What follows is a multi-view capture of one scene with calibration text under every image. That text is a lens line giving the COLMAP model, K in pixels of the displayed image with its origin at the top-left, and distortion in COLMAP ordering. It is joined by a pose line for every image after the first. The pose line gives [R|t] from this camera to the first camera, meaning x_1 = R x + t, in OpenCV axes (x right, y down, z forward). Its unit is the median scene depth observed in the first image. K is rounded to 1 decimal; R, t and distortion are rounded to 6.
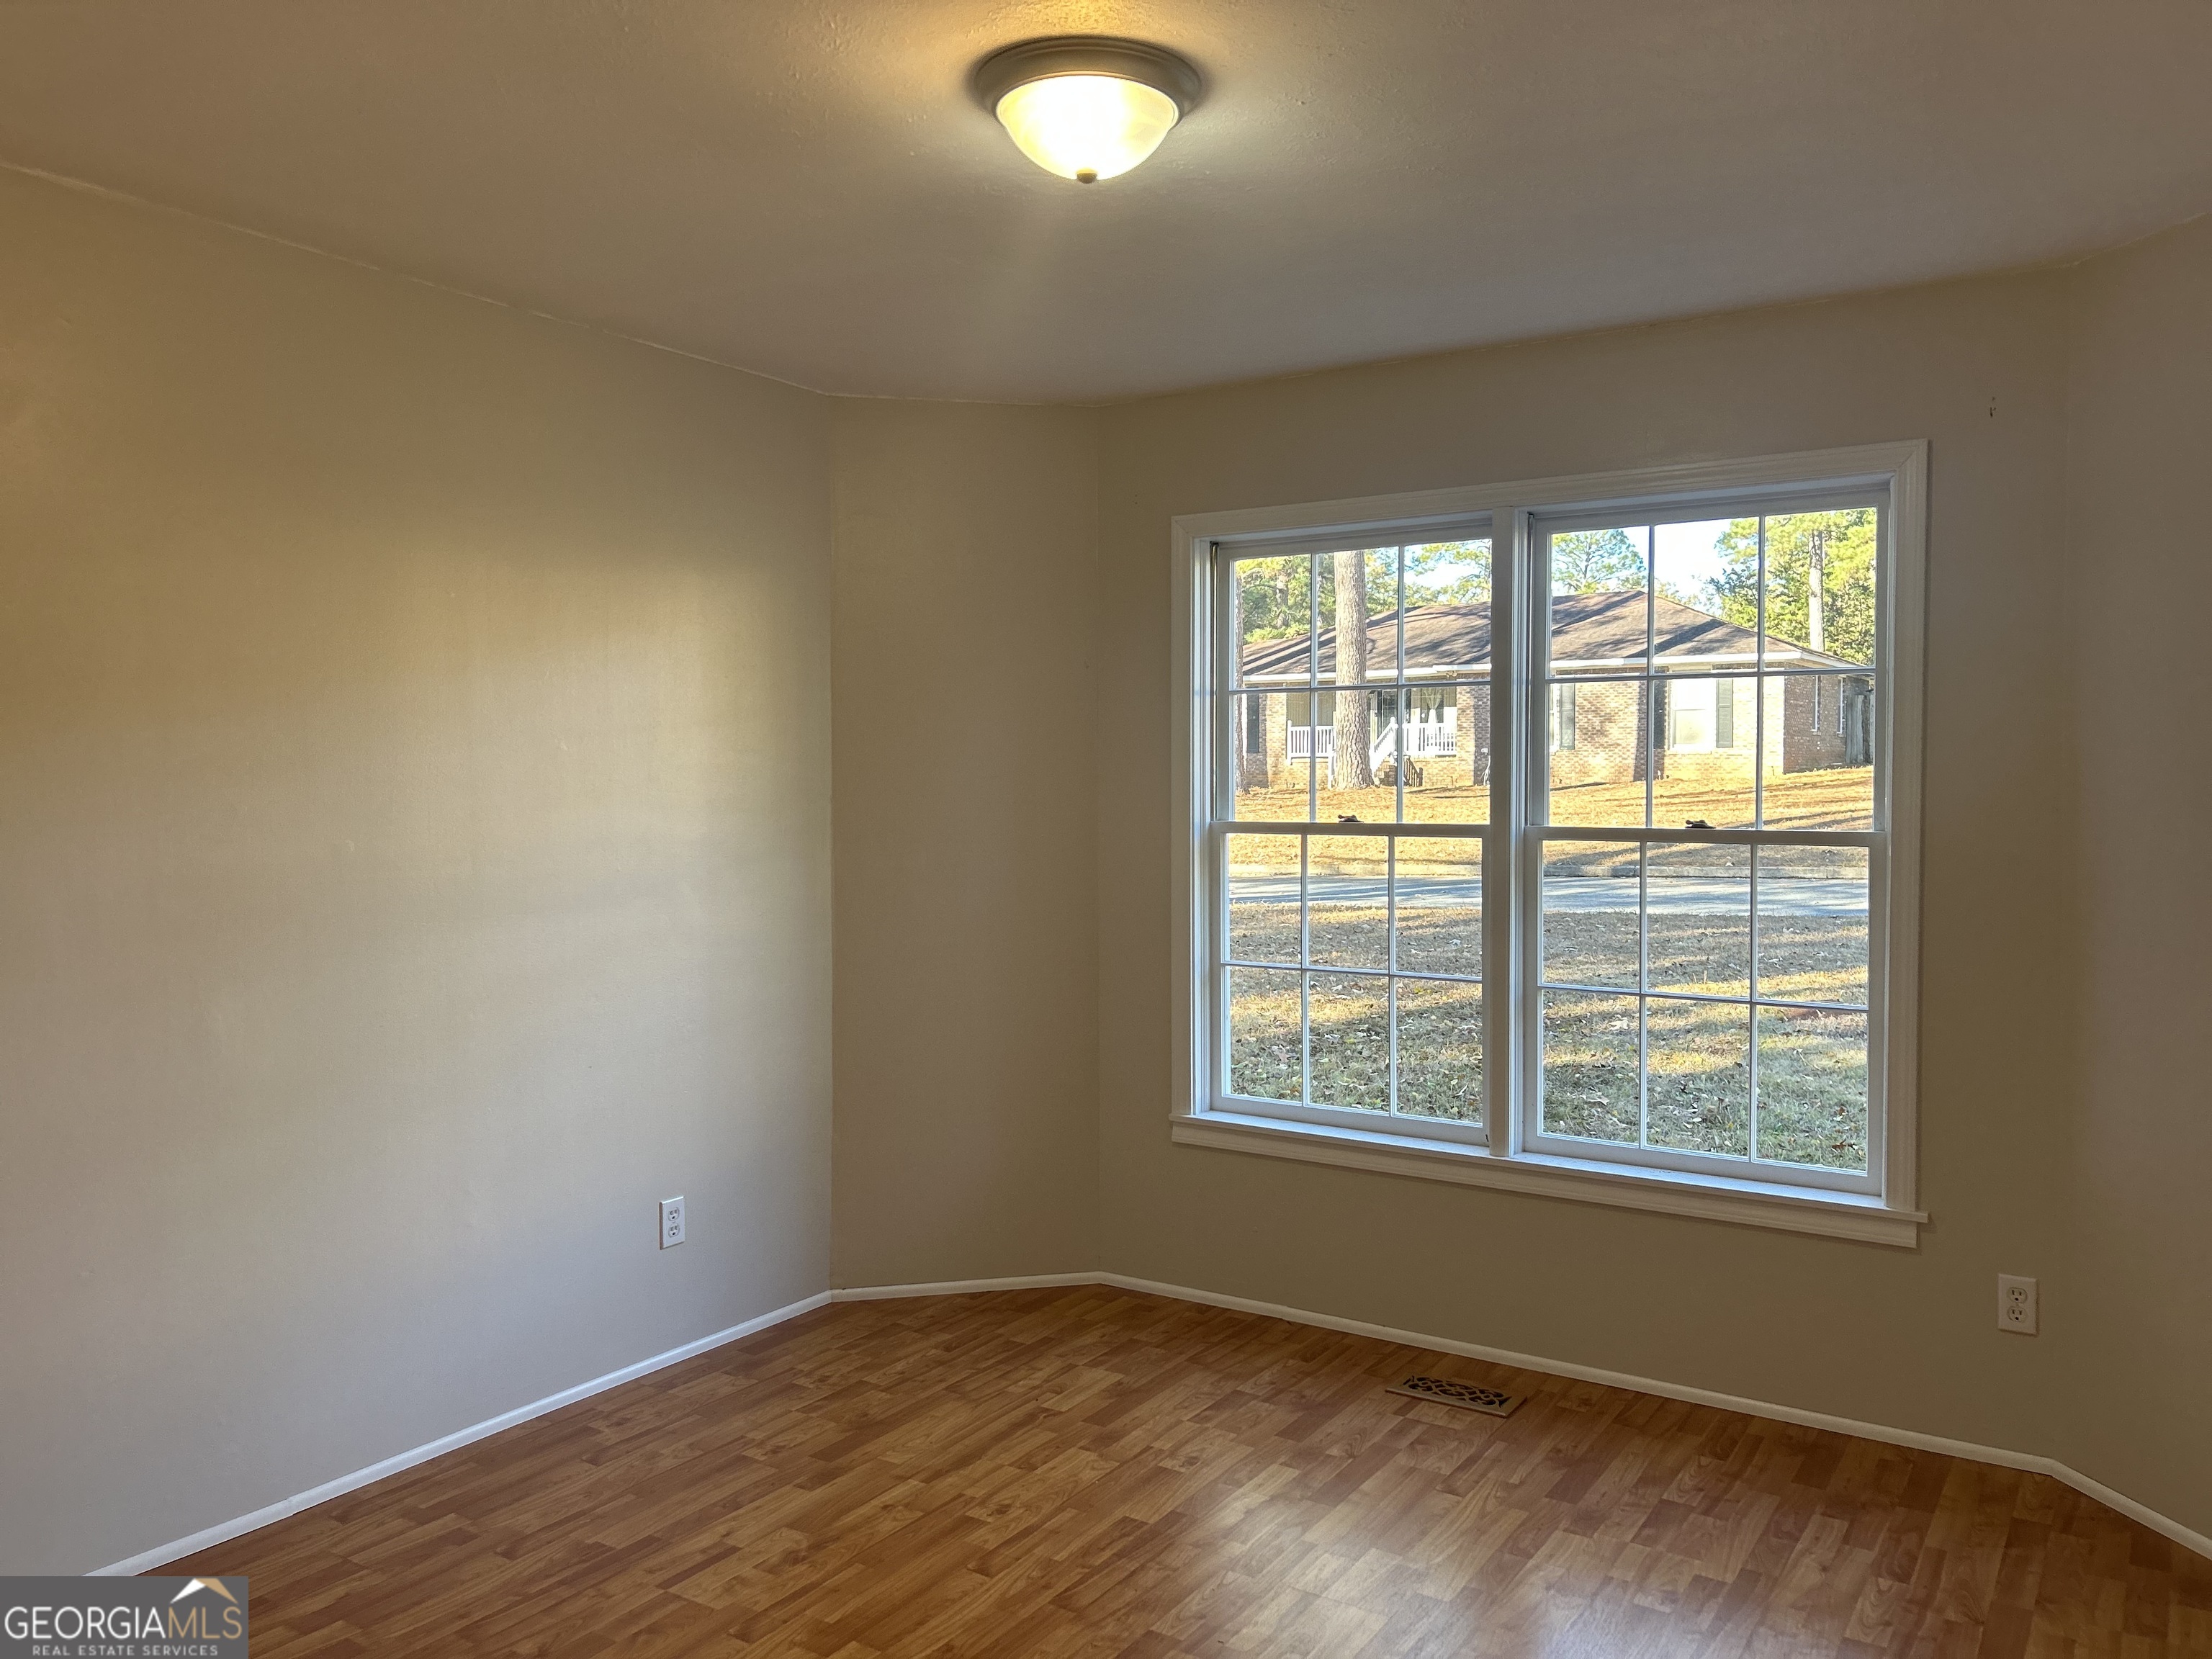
lens RADIAL K [[1657.7, 0, 1101.6], [0, 1657.7, 826.9], [0, 0, 1]] dist [0.063369, -0.061582]
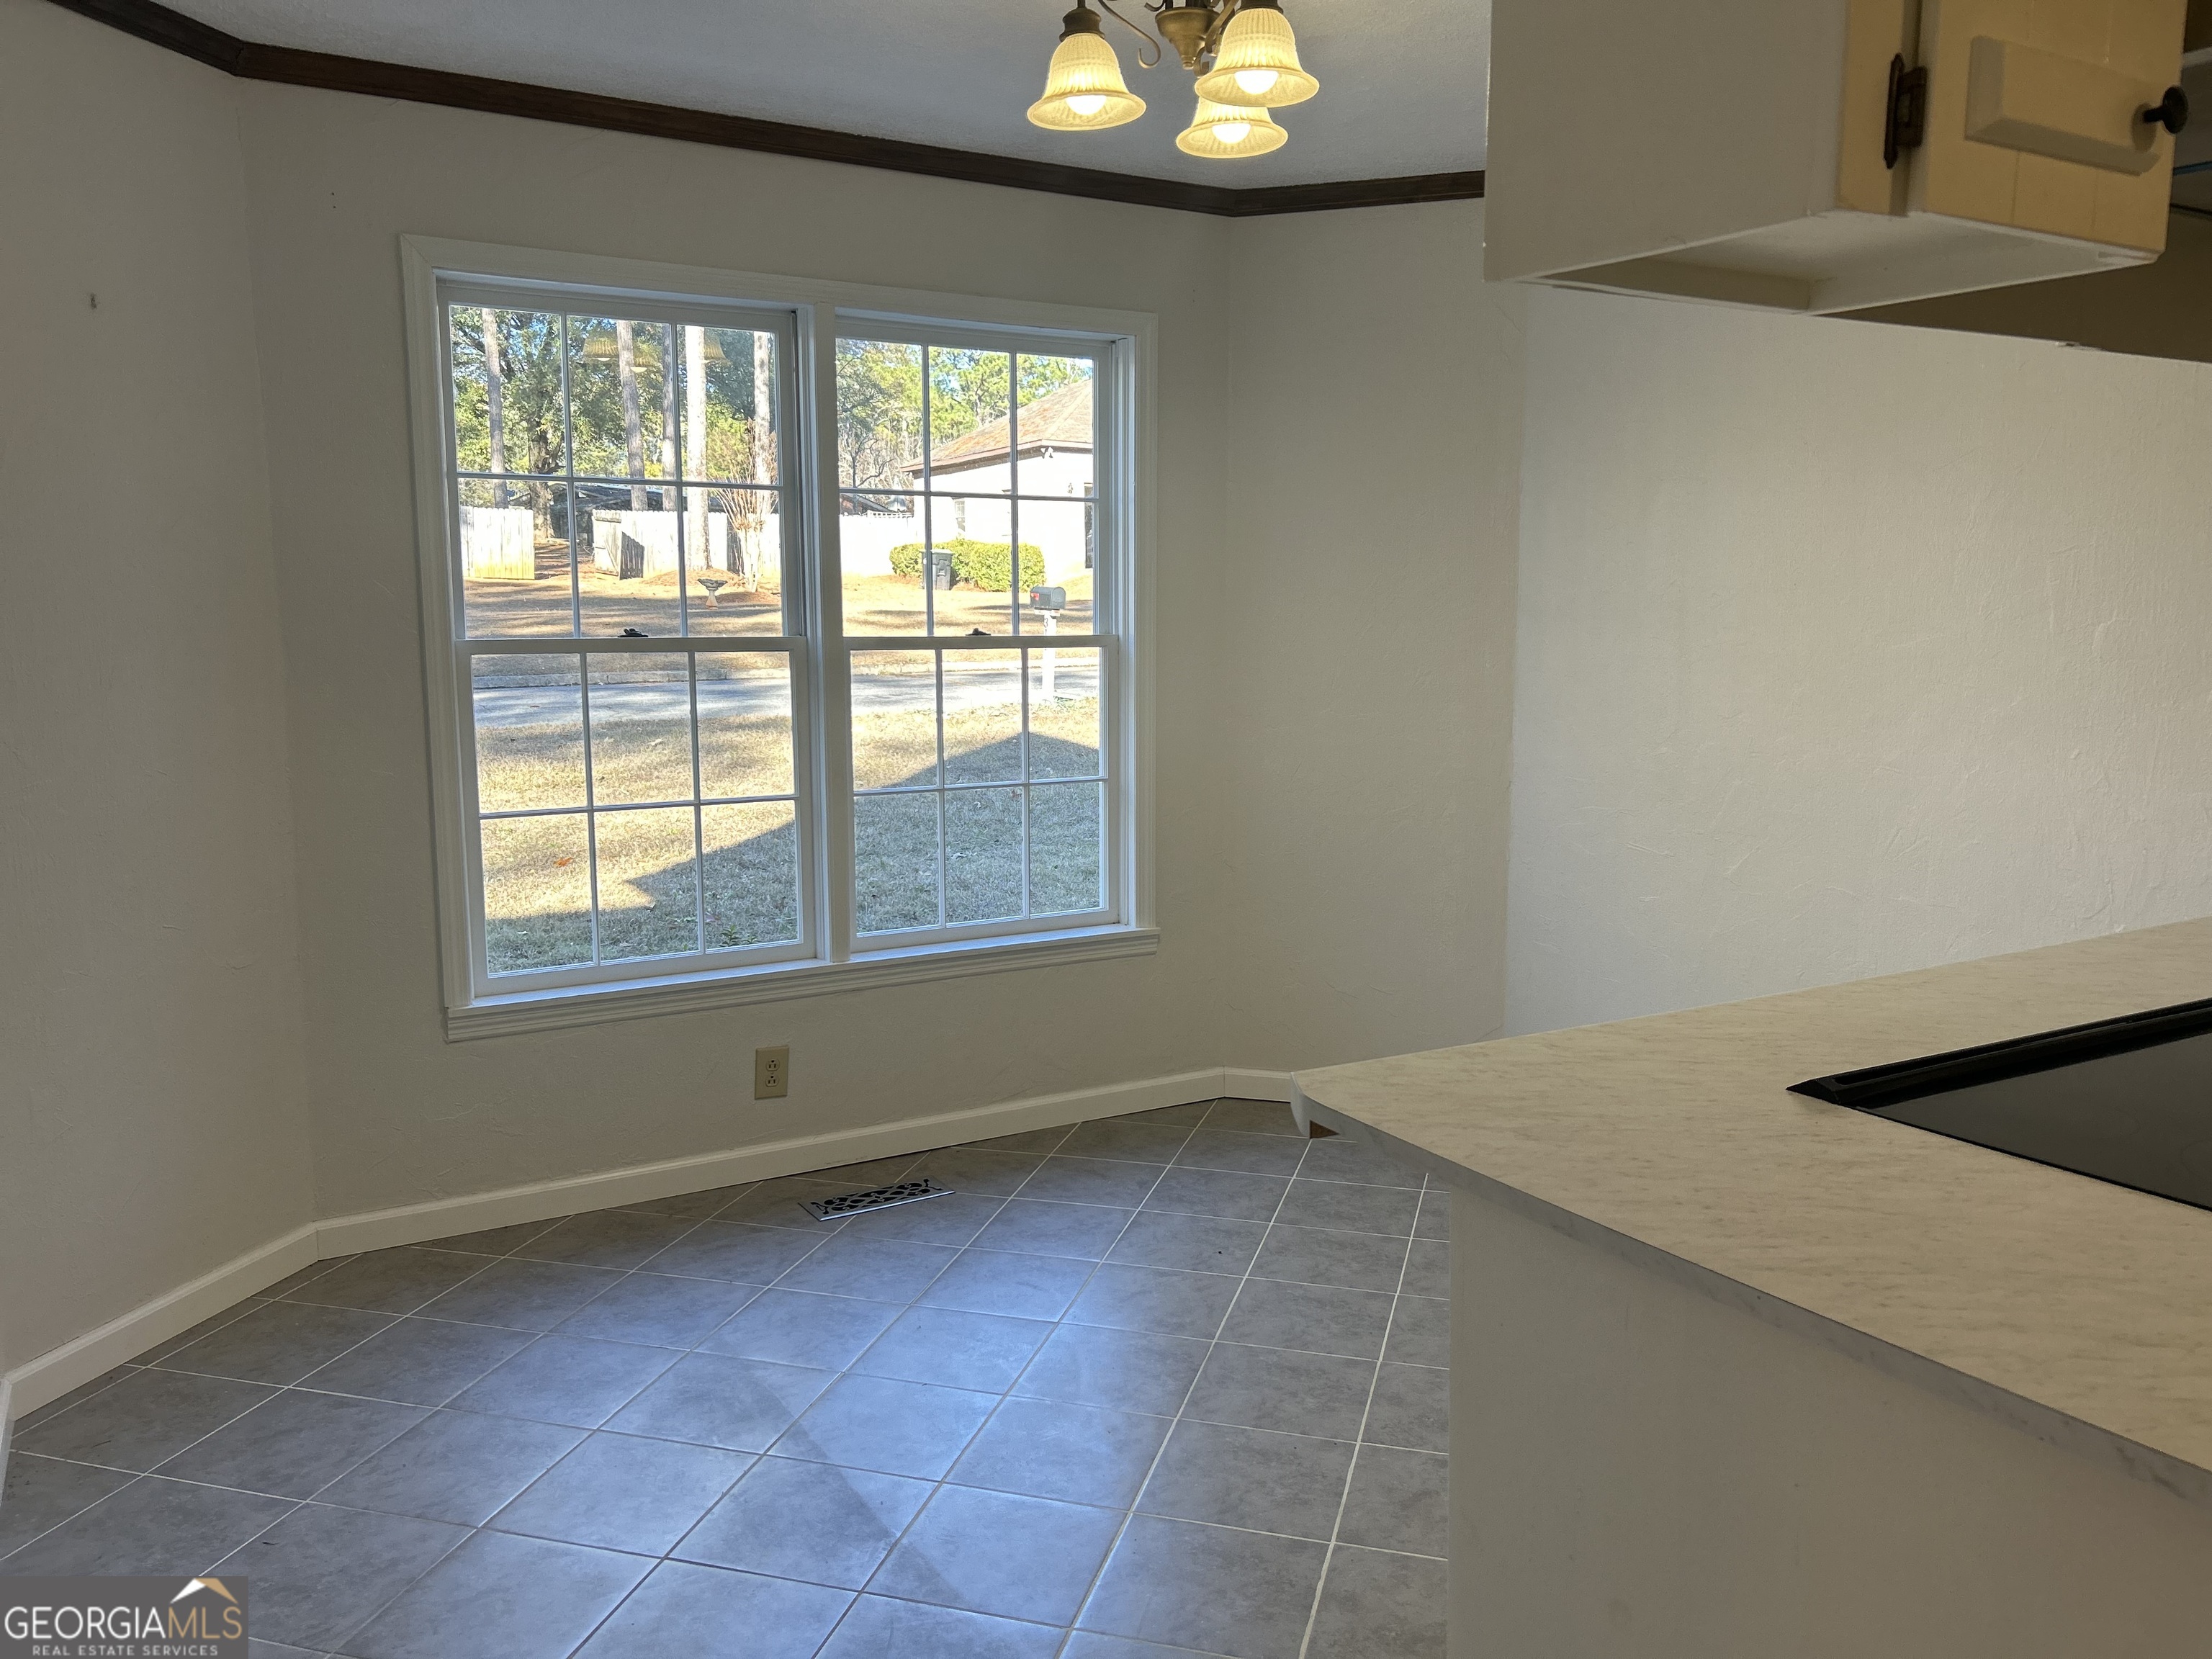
lens RADIAL K [[1657.7, 0, 1108.0], [0, 1657.7, 834.8], [0, 0, 1]] dist [0.063369, -0.061582]
pose [[0.611717, -0.098730, 0.784892, -0.283726], [0.001511, 0.992325, 0.123645, -0.003311], [-0.791075, -0.074450, 0.607171, 0.157195]]
